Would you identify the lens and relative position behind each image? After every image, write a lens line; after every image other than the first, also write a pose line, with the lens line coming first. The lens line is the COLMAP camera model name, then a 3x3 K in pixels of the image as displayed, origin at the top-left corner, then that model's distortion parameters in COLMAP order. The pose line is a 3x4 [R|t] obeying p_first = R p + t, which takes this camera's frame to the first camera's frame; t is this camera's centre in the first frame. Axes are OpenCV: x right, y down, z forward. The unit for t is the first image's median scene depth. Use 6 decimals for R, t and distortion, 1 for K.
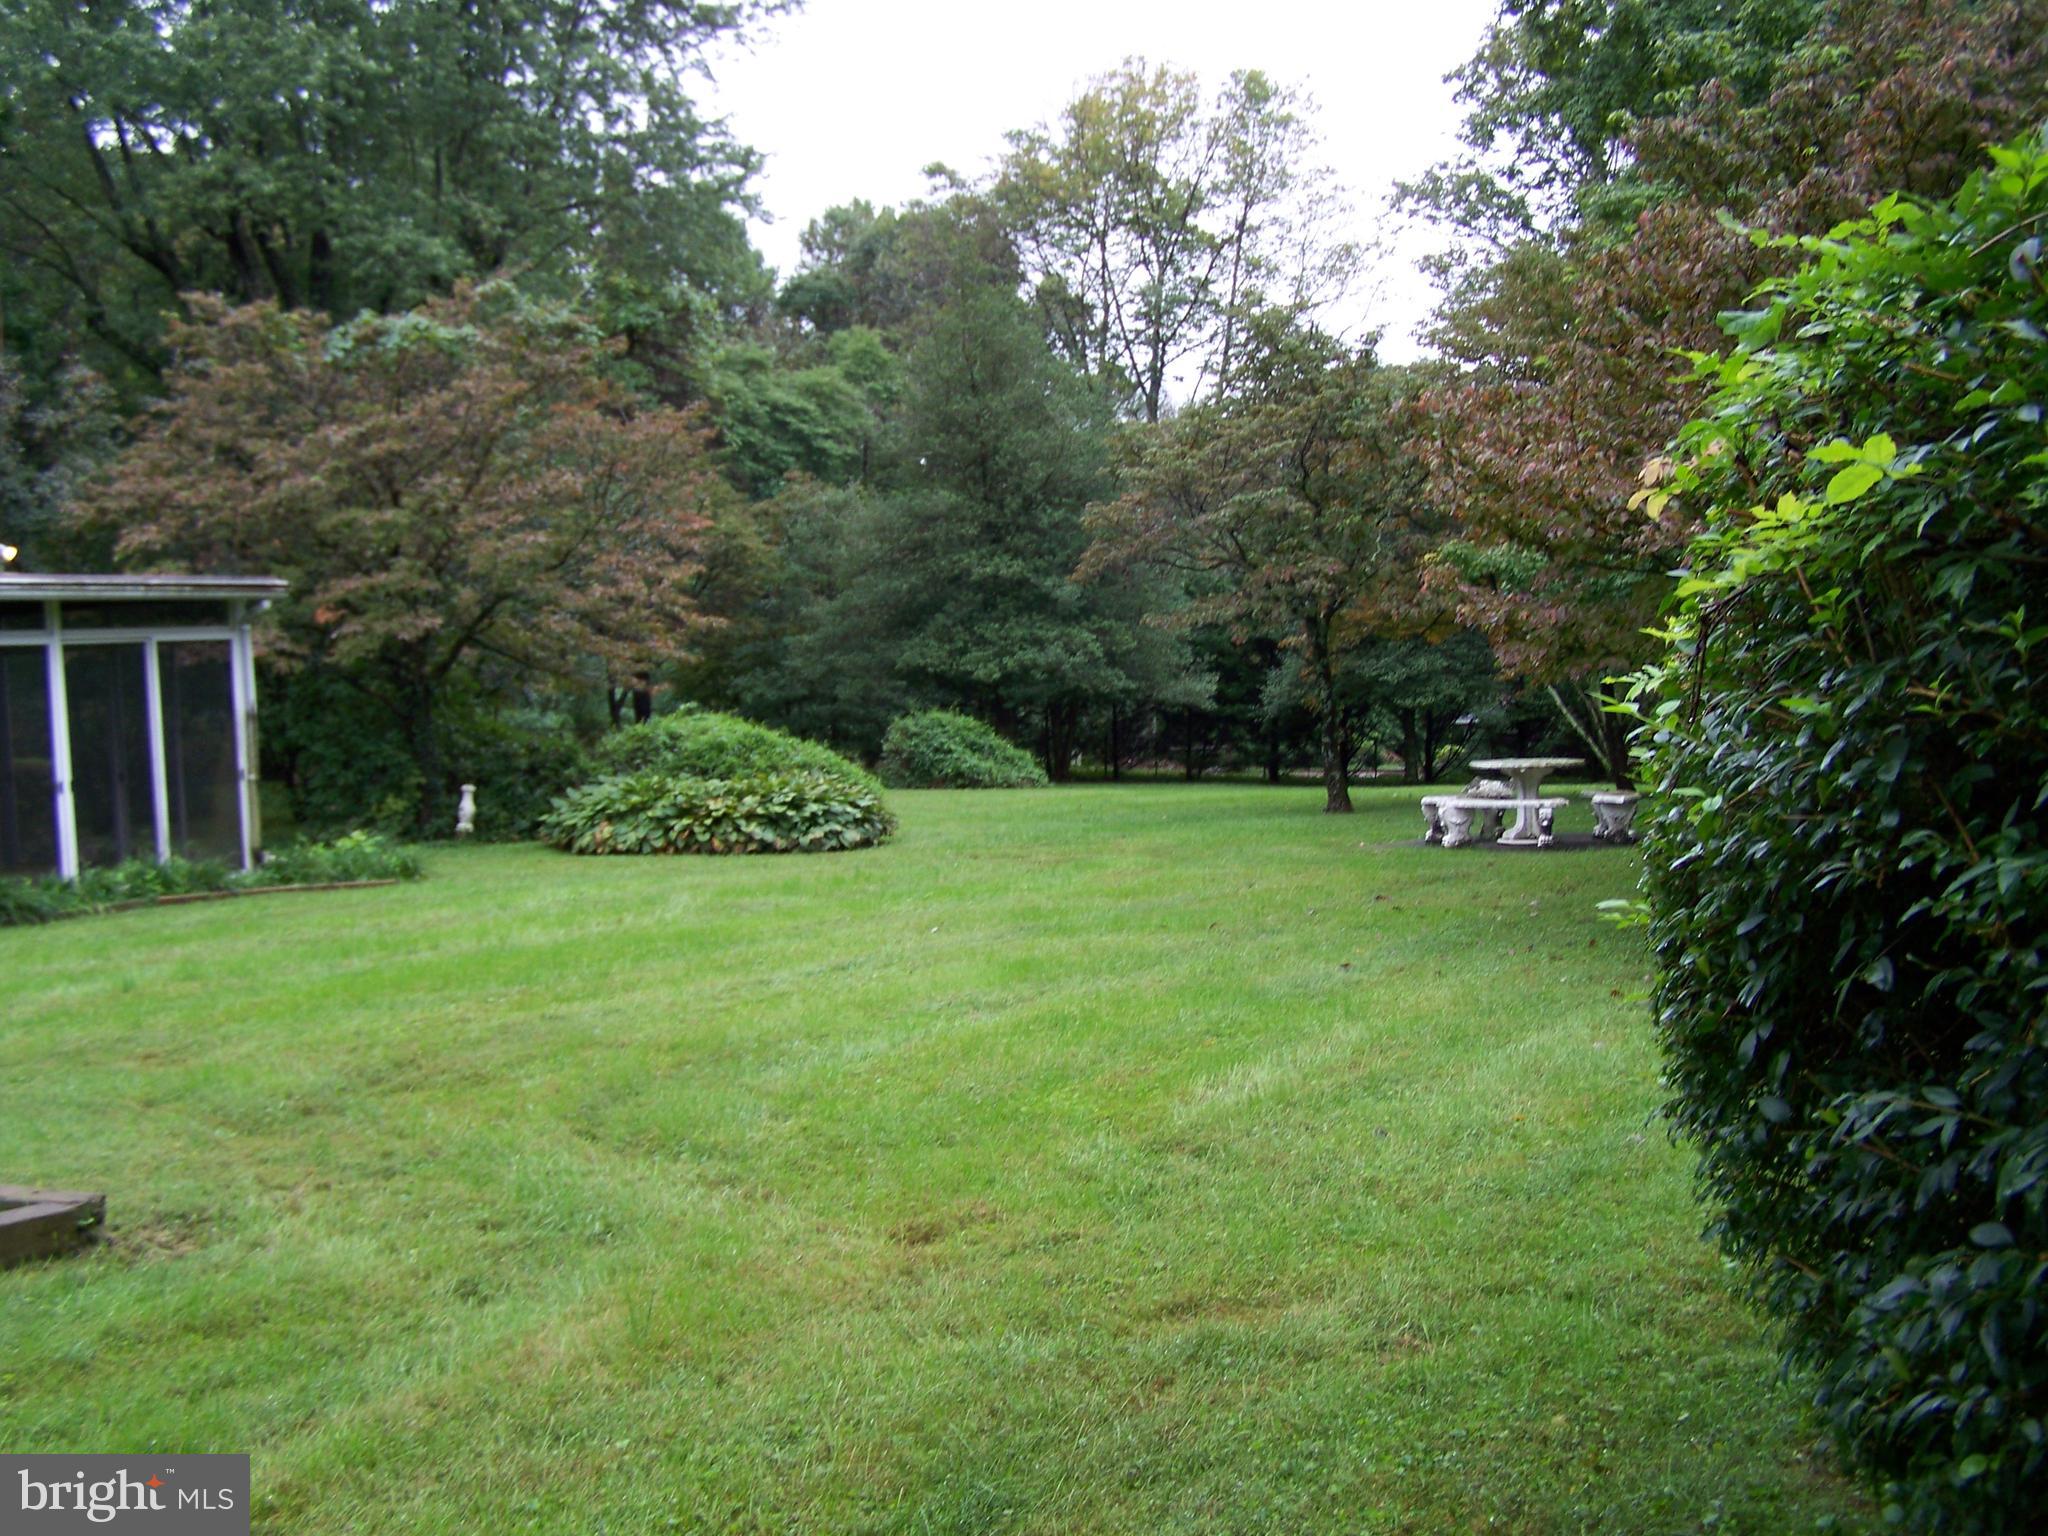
lens RADIAL K [[2514.5, 0, 1024.0], [0, 2514.5, 768.0], [0, 0, 1]] dist [-0.194919, 0.675513]
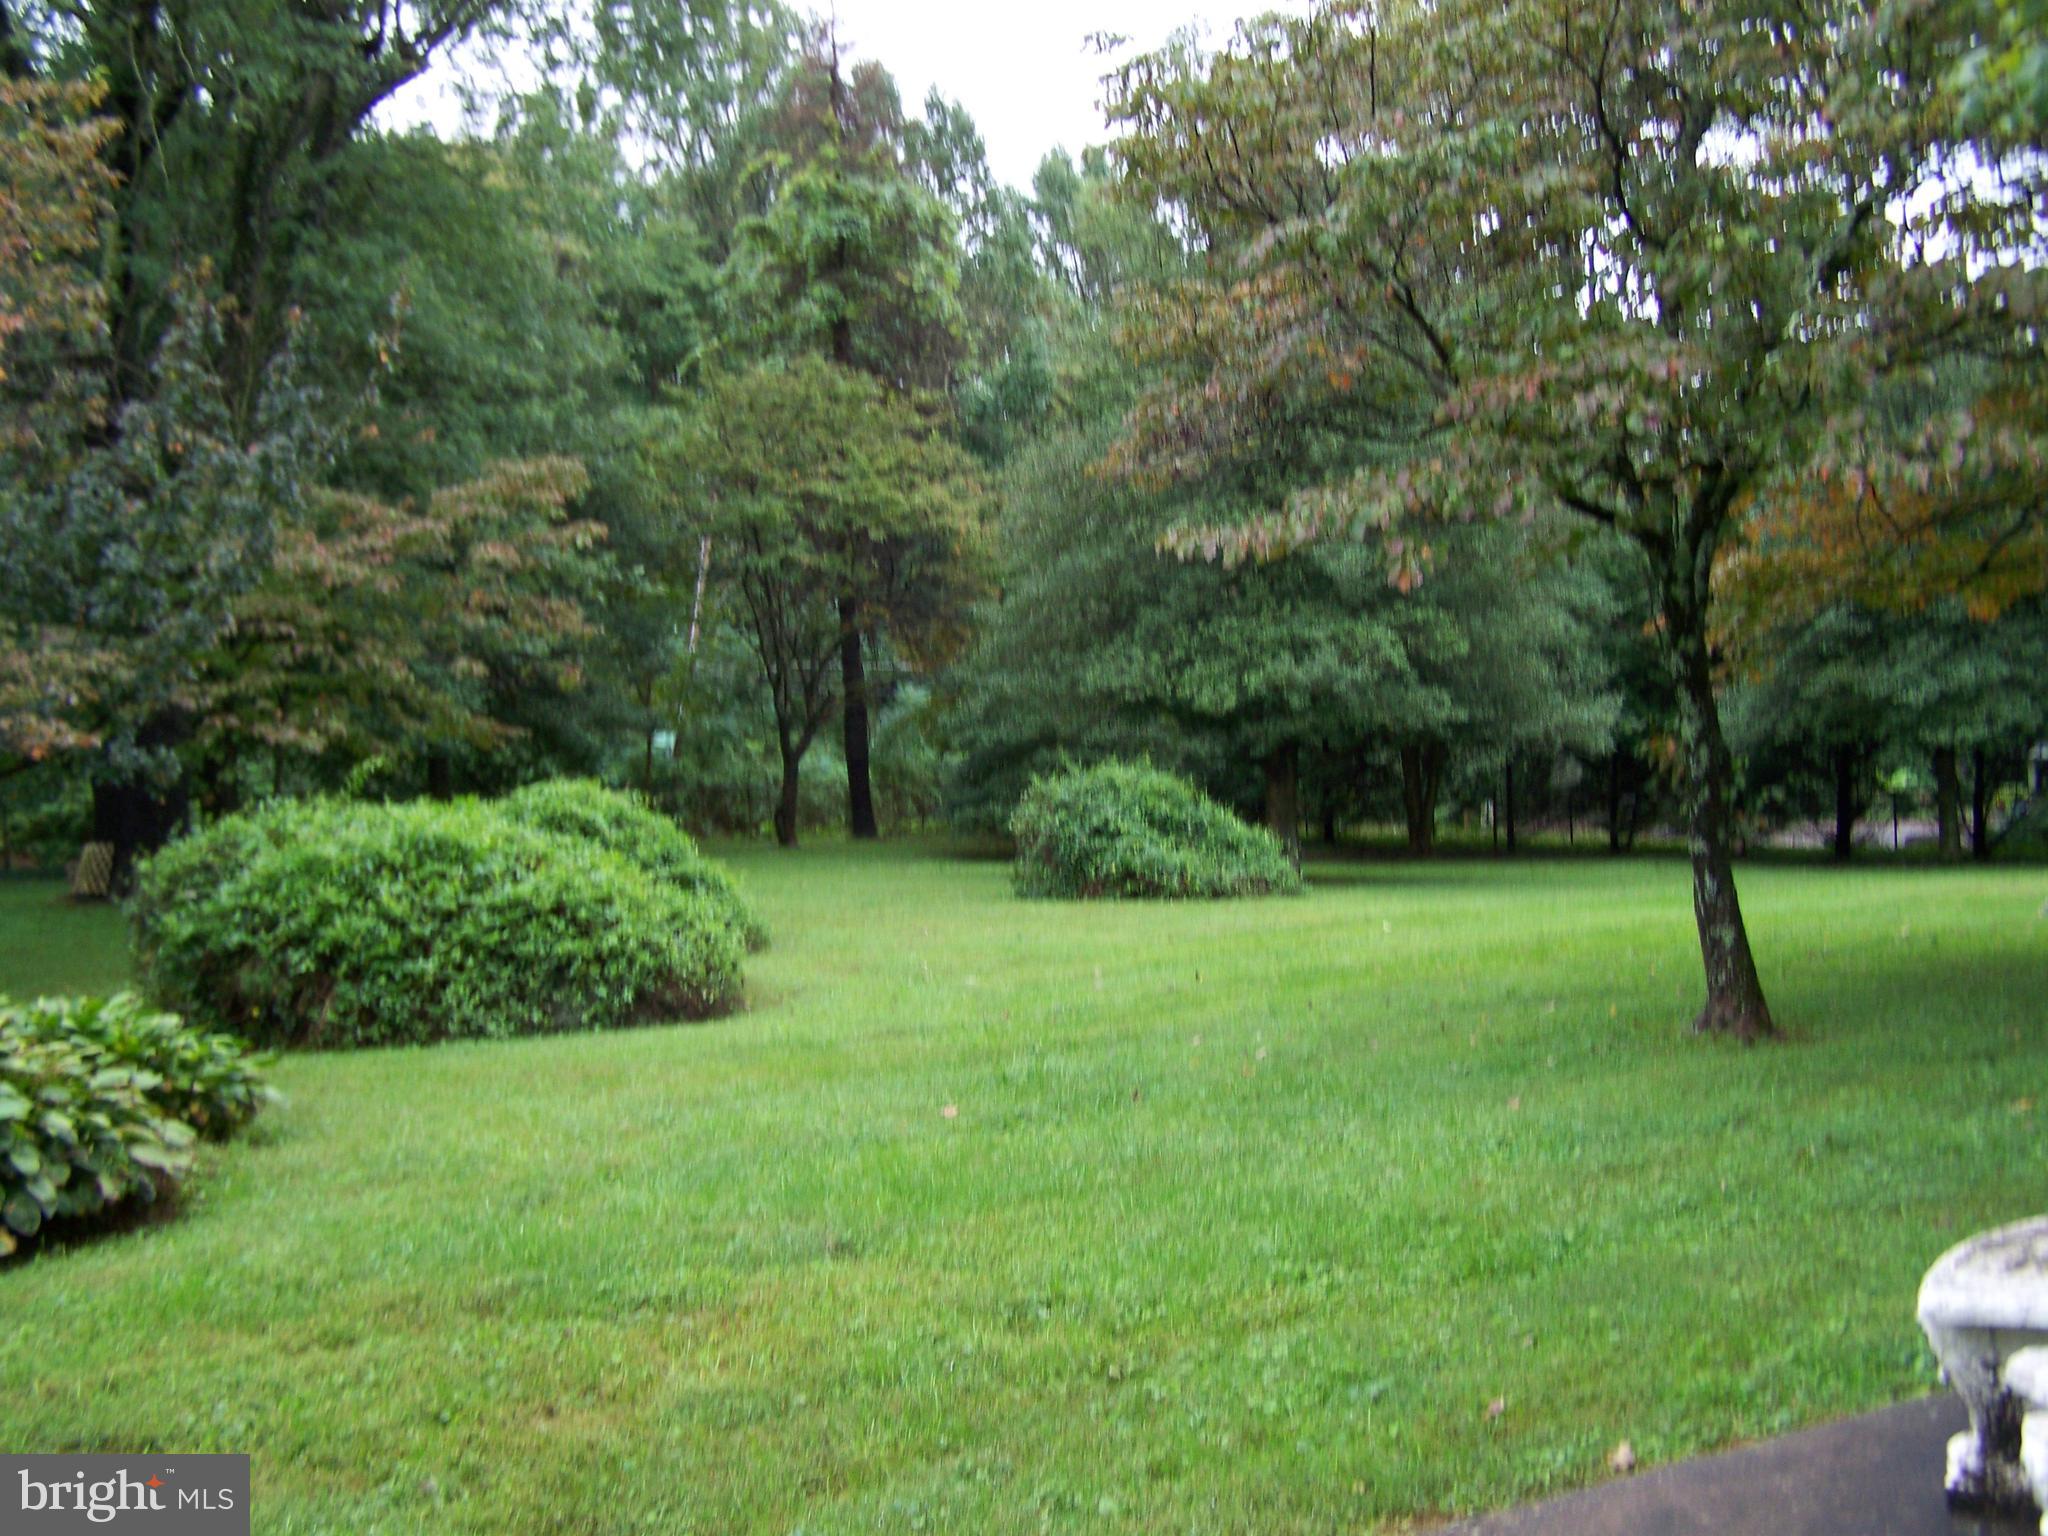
lens RADIAL K [[2514.5, 0, 1024.0], [0, 2514.5, 768.0], [0, 0, 1]] dist [-0.194919, 0.675513]
pose [[0.978269, -0.012397, -0.206969, 0.065902], [0.009513, 0.999843, -0.014922, -0.012640], [0.207121, 0.012628, 0.978234, 0.400852]]
